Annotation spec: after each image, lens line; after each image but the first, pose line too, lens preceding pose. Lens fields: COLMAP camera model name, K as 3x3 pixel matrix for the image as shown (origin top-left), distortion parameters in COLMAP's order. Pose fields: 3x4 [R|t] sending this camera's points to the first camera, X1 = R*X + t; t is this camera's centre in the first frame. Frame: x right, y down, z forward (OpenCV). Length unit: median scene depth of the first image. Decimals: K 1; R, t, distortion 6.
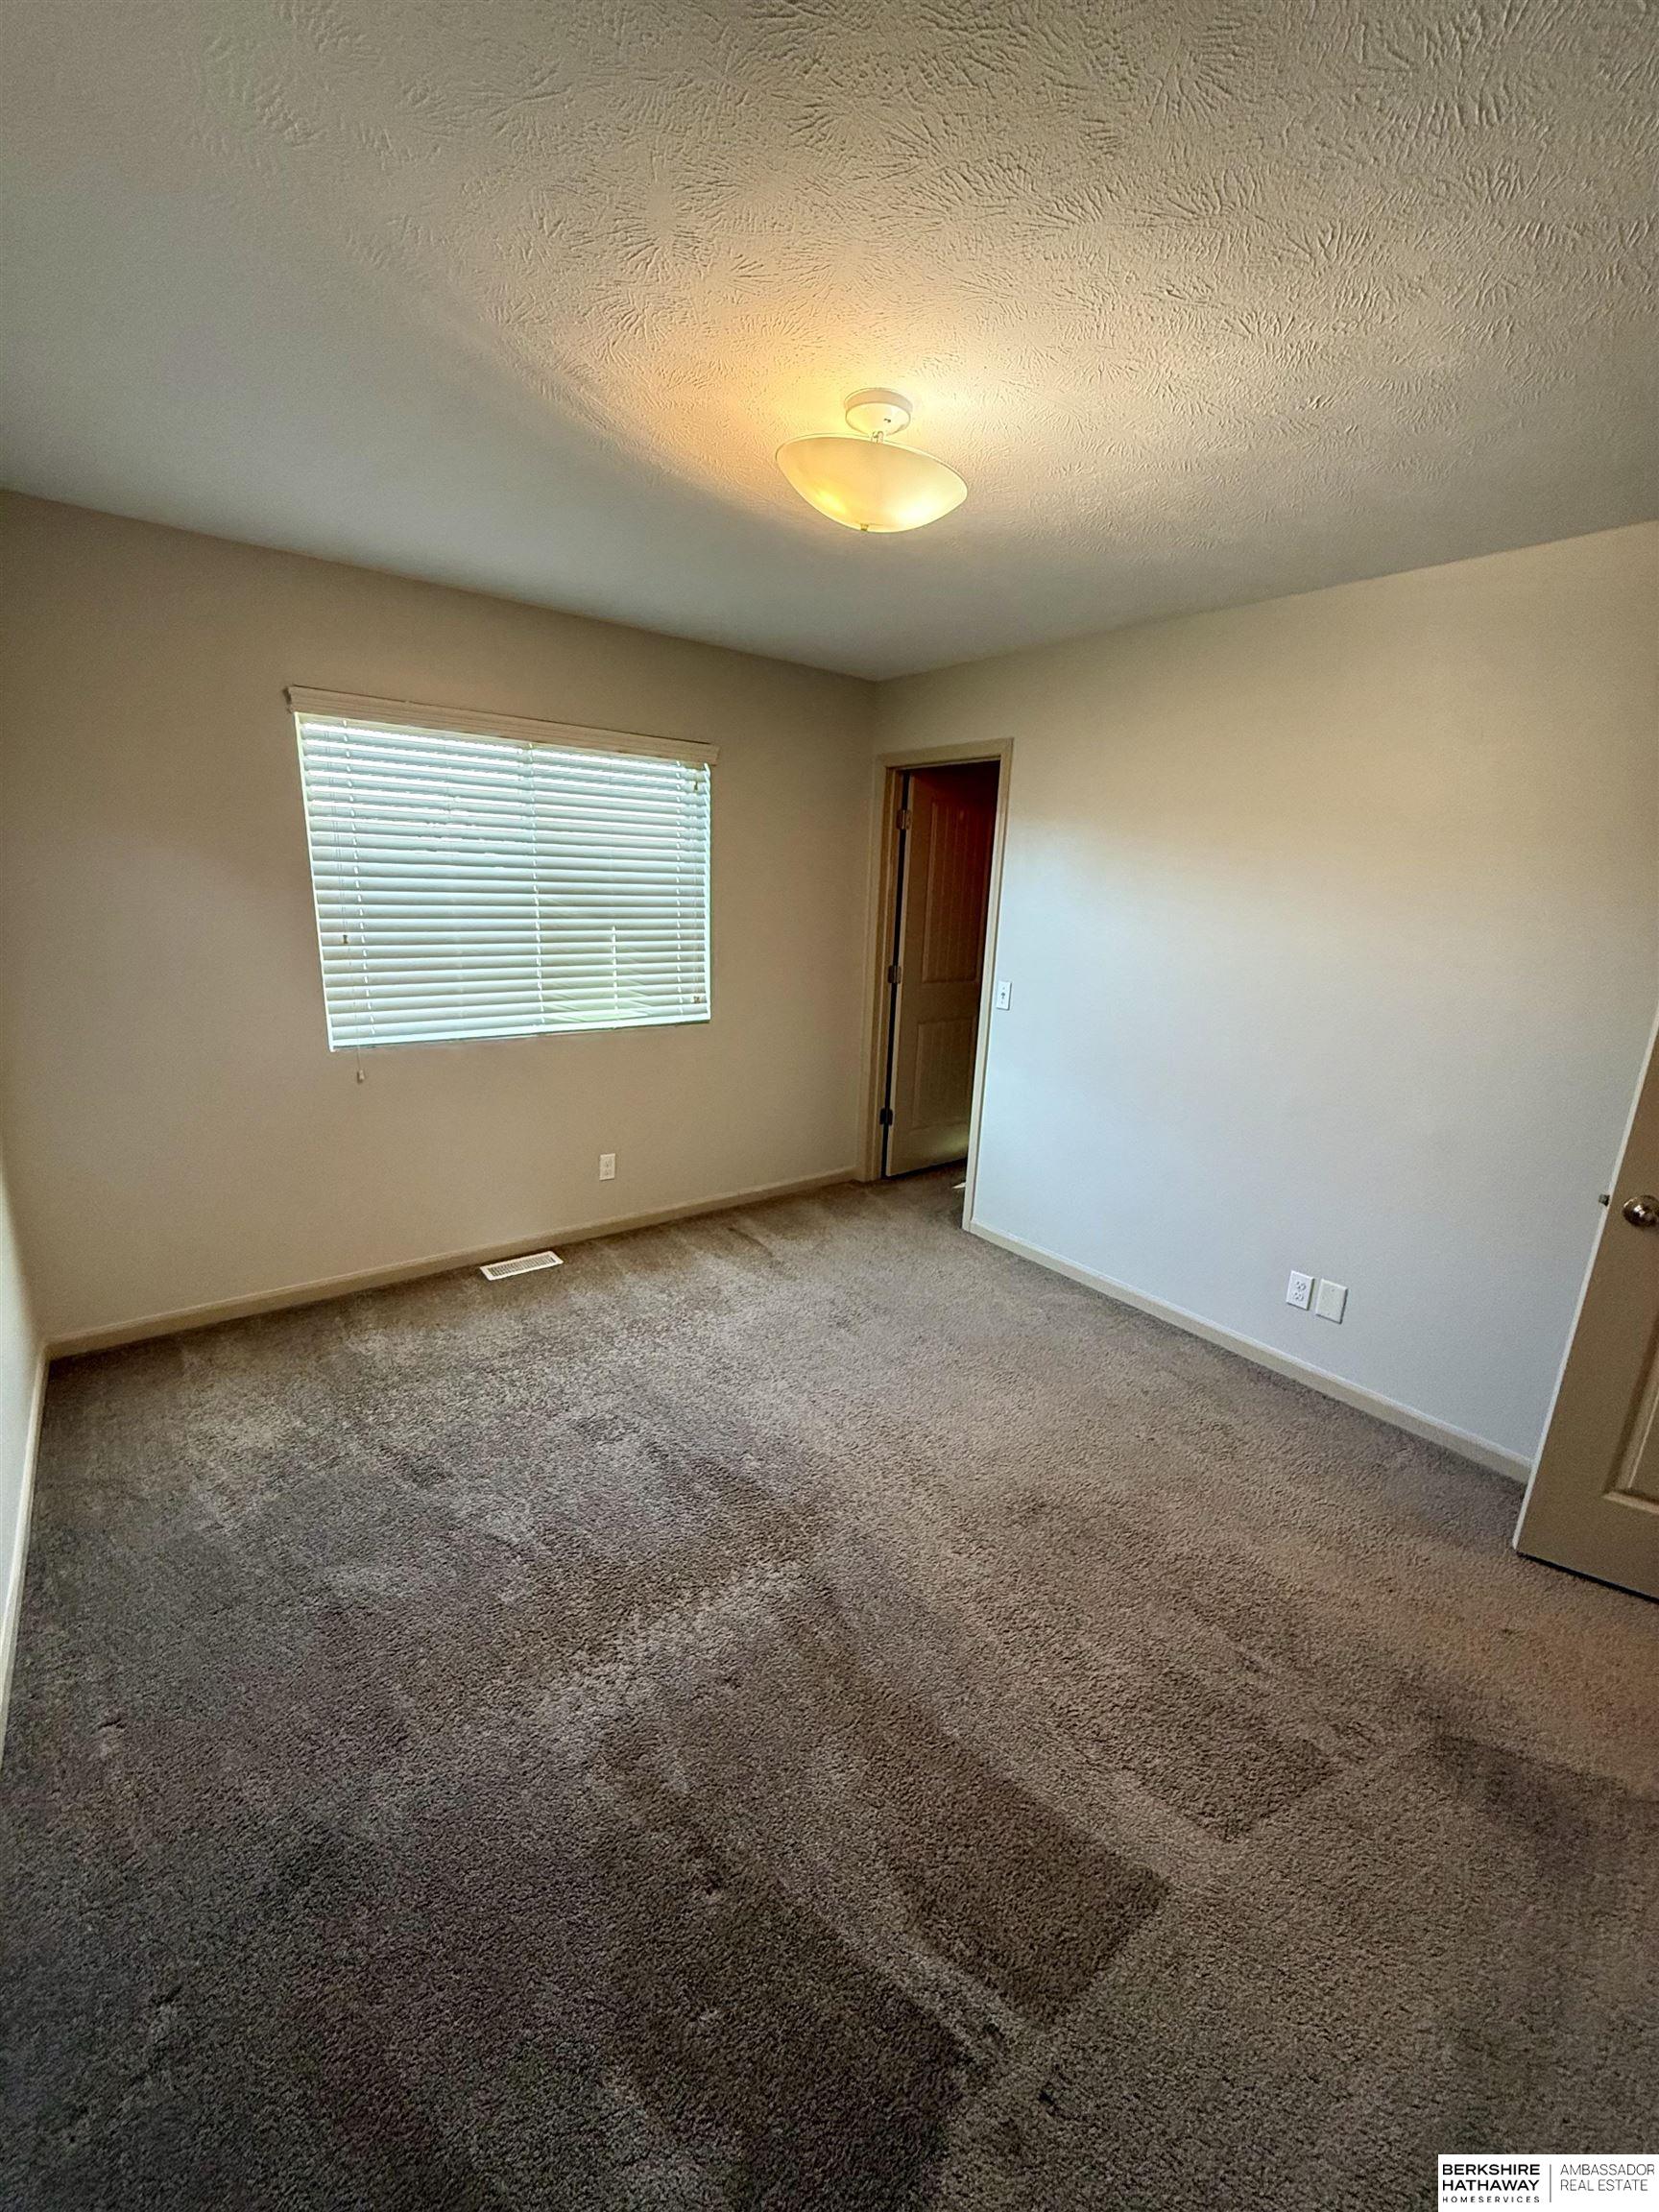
lens RADIAL K [[887.4, 0, 845.1], [0, 887.4, 1106.0], [0, 0, 1]] dist [-0.000032, 0.000331]
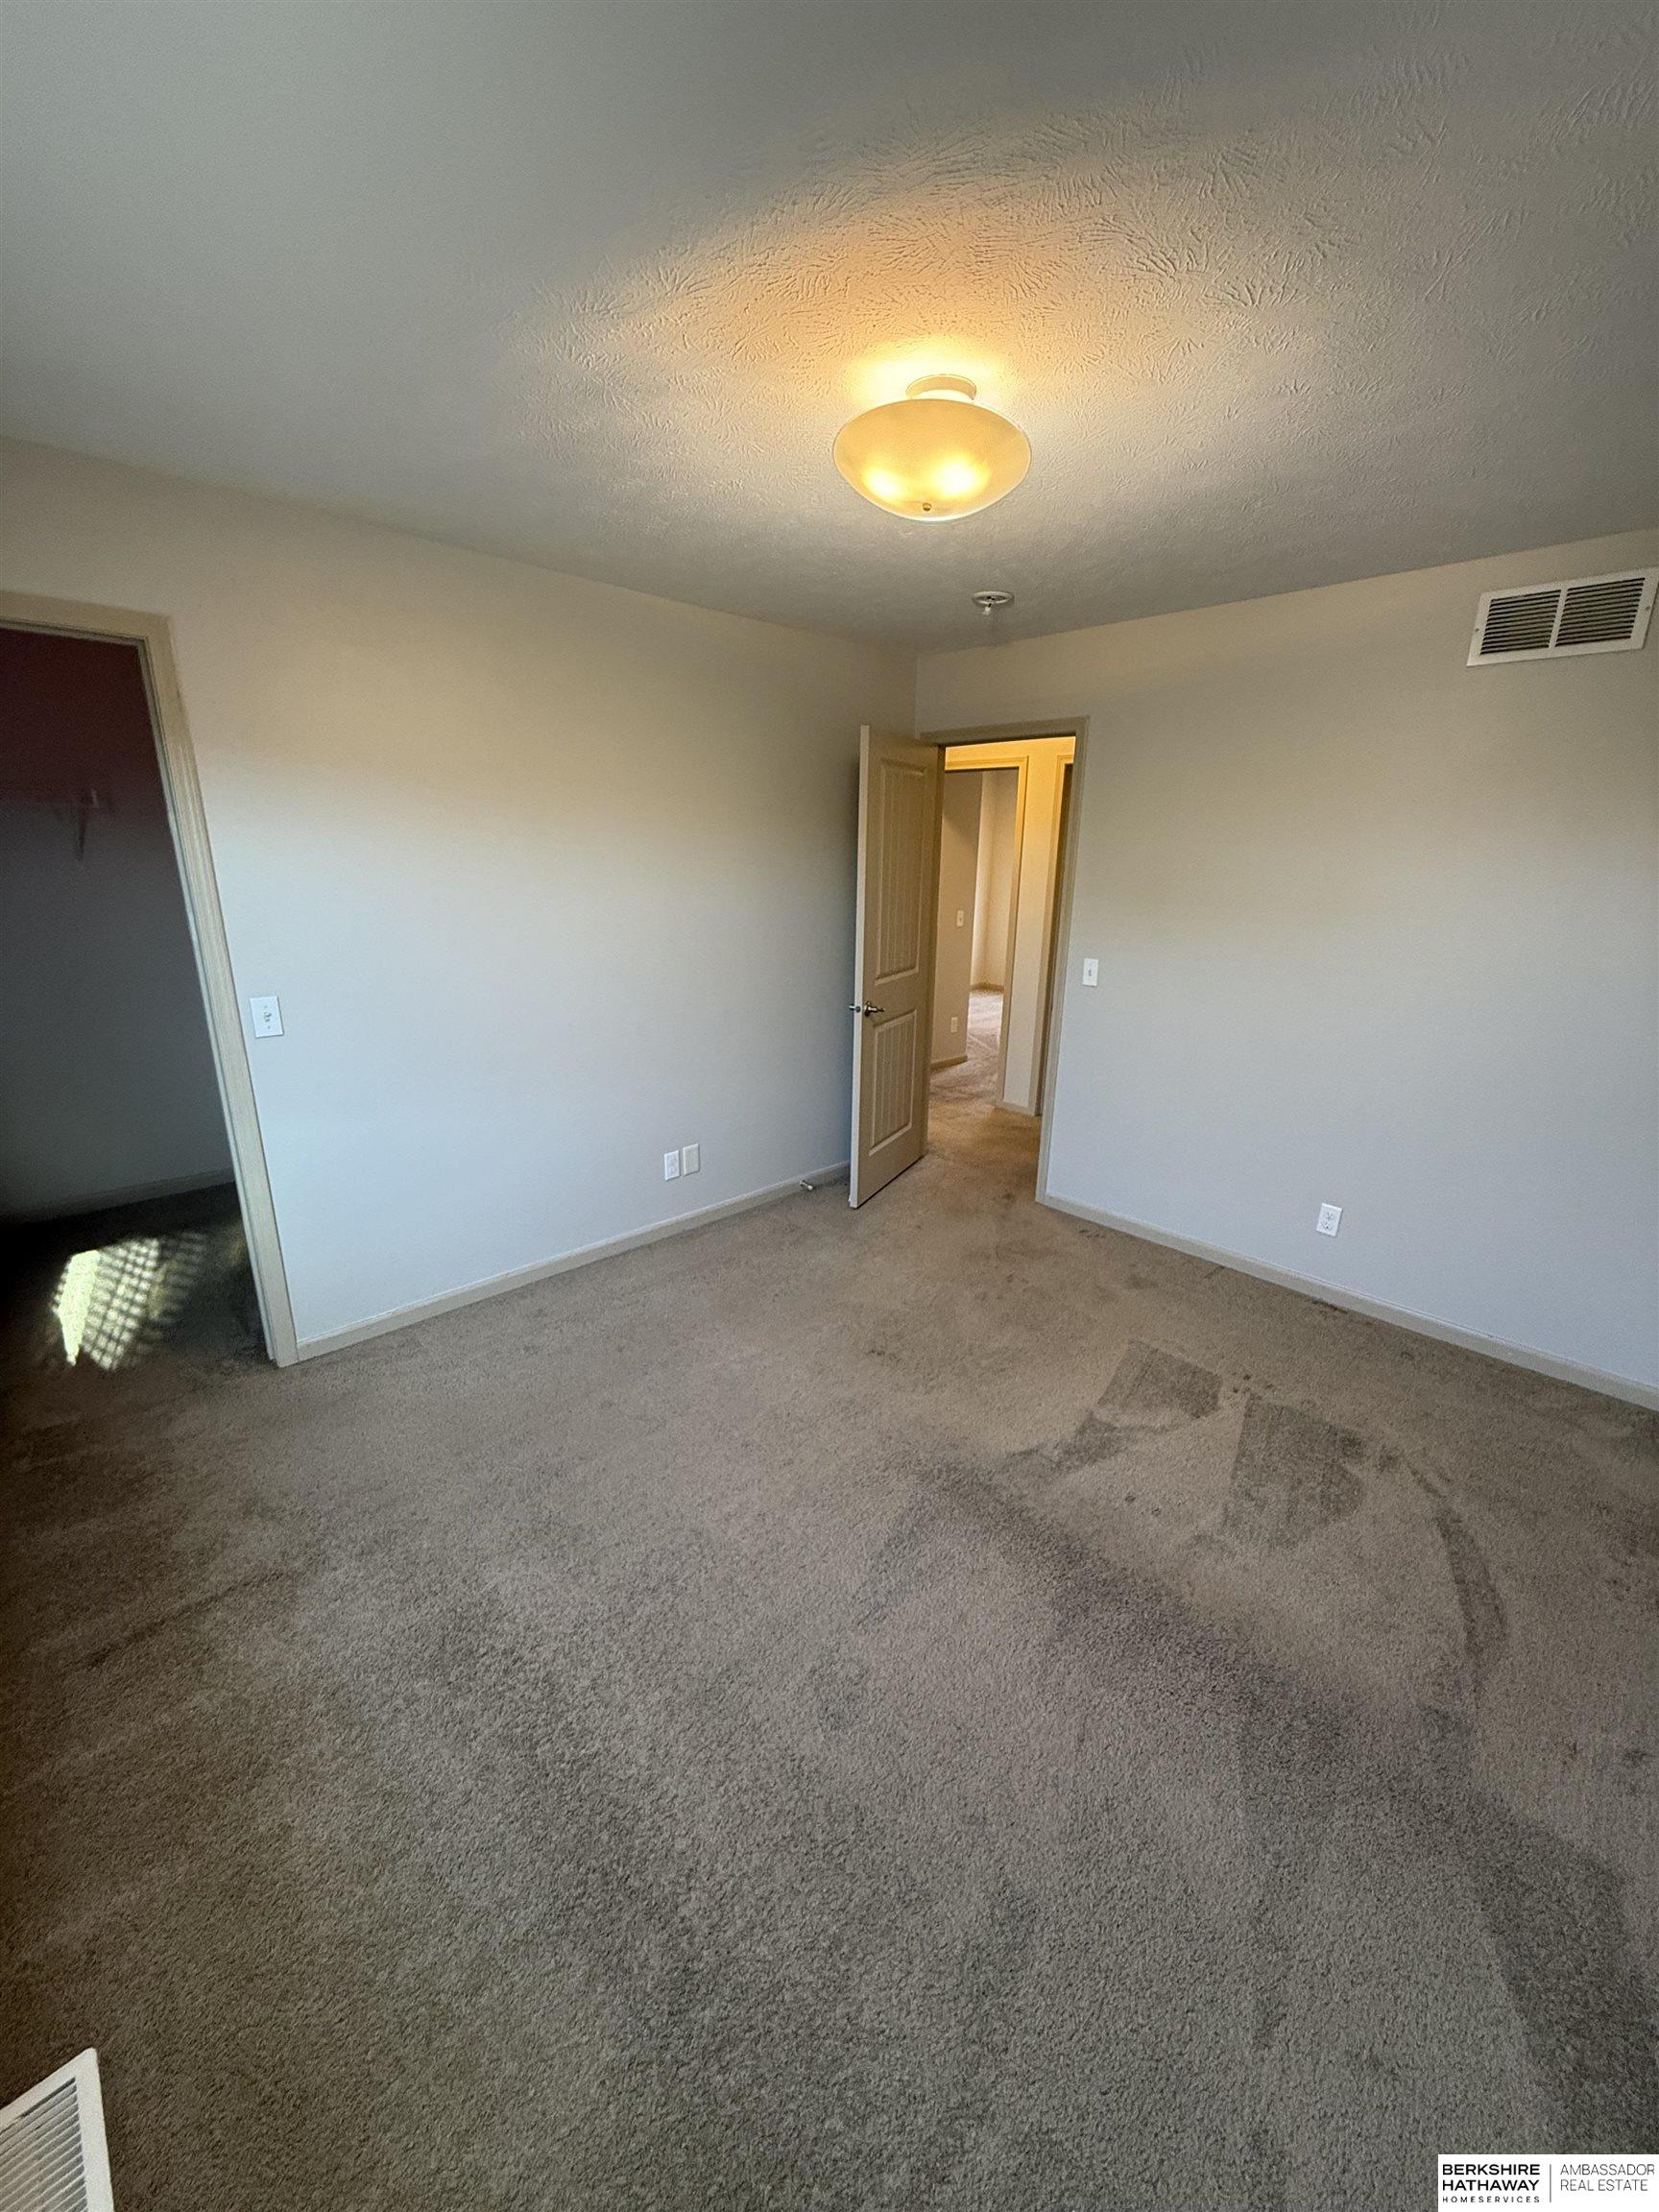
lens RADIAL K [[887.4, 0, 816.8], [0, 887.4, 1107.9], [0, 0, 1]] dist [-0.000032, 0.000331]
pose [[-0.092964, -0.328858, 0.939793, -0.549328], [0.231467, 0.910882, 0.341638, -0.206063], [-0.968391, 0.249291, -0.008560, 0.646376]]
